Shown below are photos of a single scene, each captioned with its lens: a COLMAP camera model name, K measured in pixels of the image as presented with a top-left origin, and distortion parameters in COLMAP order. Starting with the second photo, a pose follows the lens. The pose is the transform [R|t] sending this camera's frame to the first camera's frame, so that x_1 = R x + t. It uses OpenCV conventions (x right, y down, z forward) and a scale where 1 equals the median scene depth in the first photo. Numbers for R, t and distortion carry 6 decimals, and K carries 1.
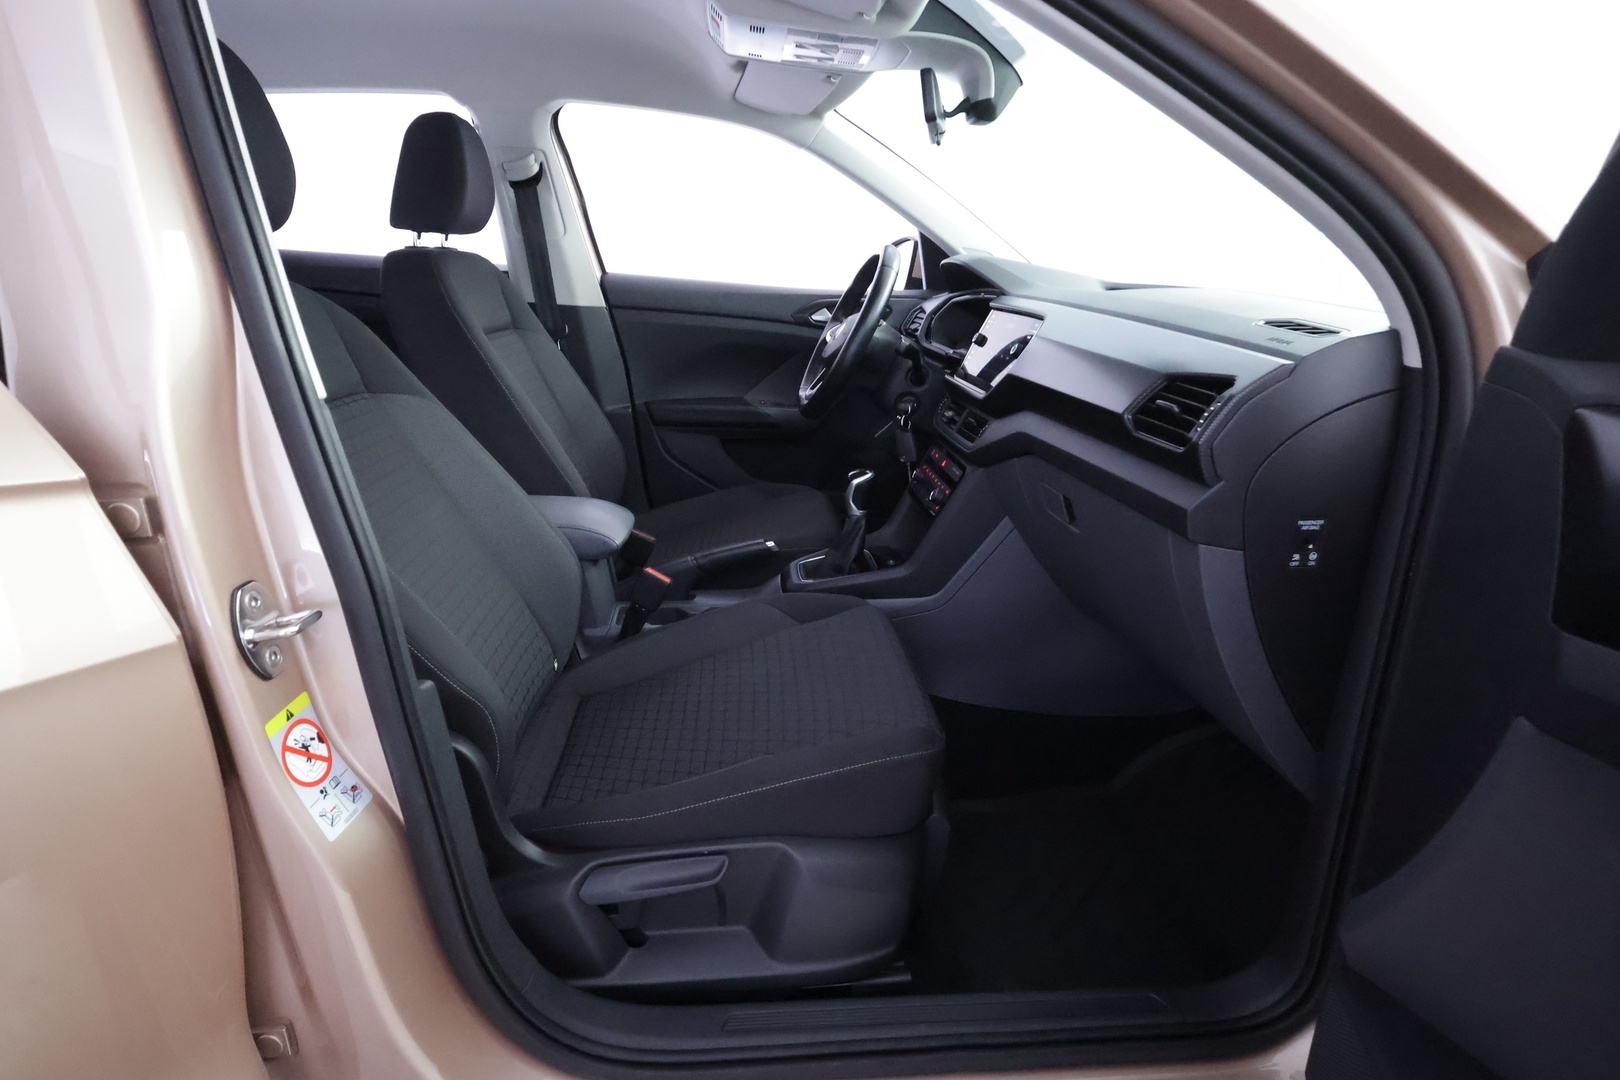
lens RADIAL K [[828.2, 0, 806.7], [0, 828.2, 545.4], [0, 0, 1]] dist [-0.004318, -0.000885]
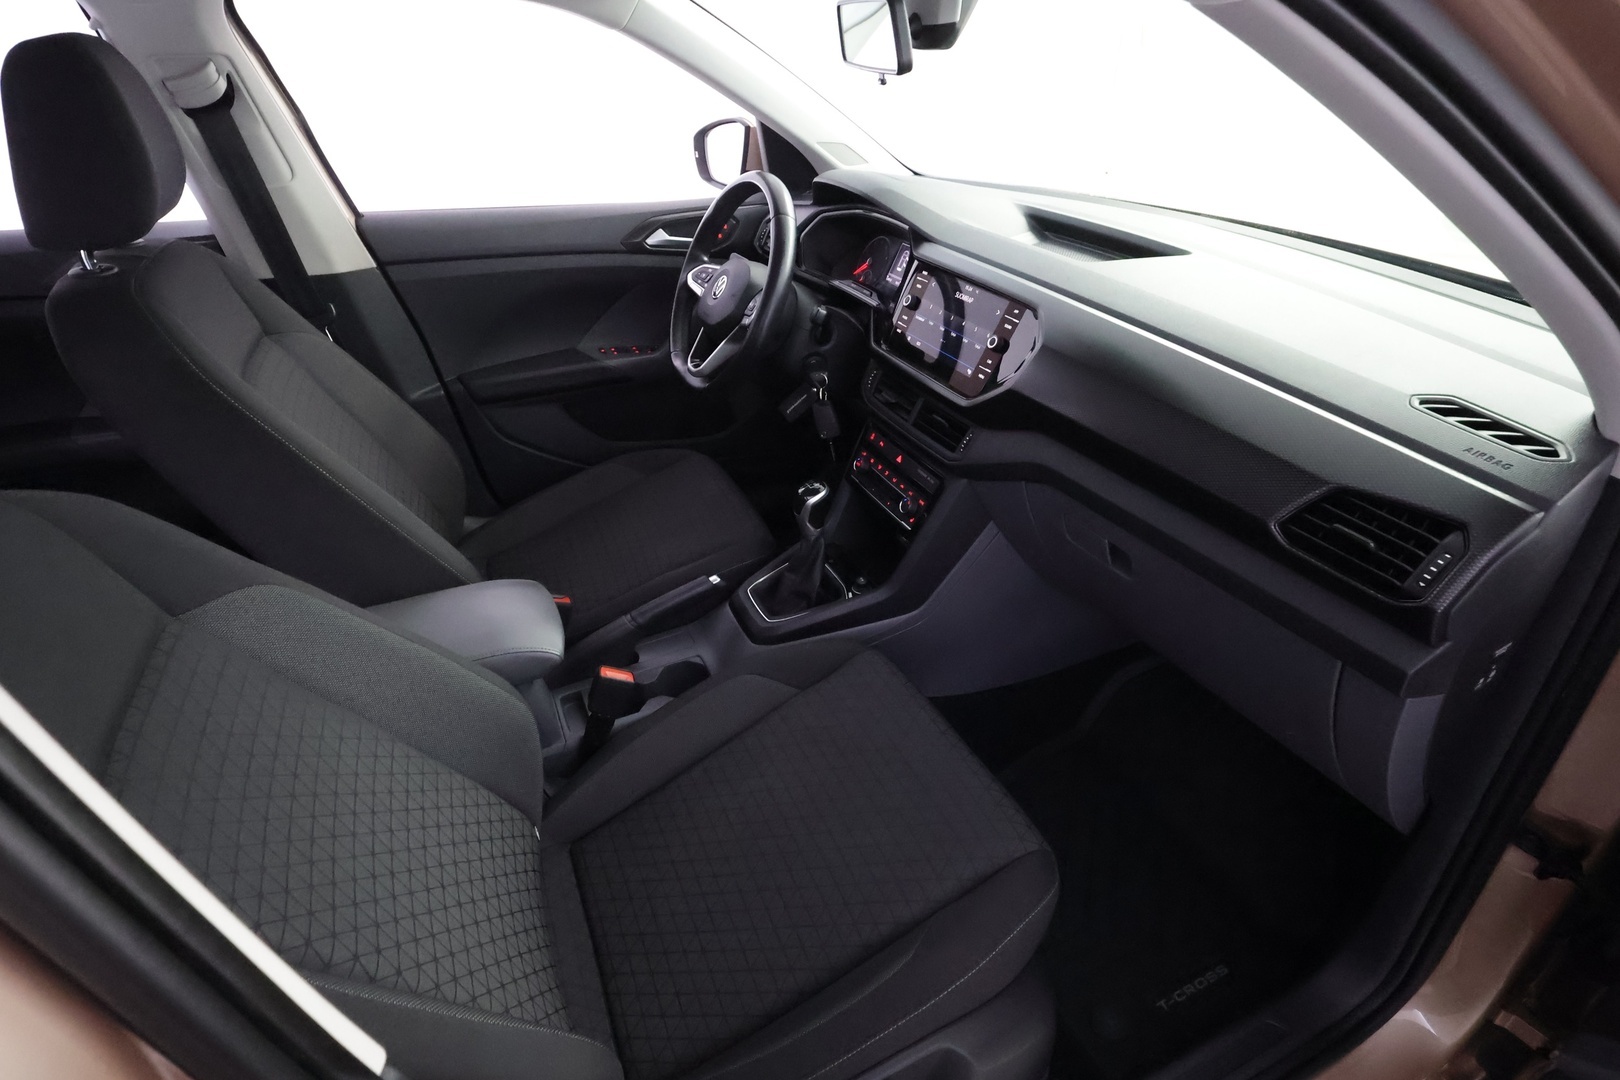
lens RADIAL K [[787.6, 0, 812.2], [0, 787.6, 545.6], [0, 0, 1]] dist [-0.001355, 0.002846]
pose [[0.937423, -0.223715, 0.266813, -0.135941], [0.150108, 0.951072, 0.270056, -0.204937], [-0.314174, -0.213106, 0.925138, 0.187071]]
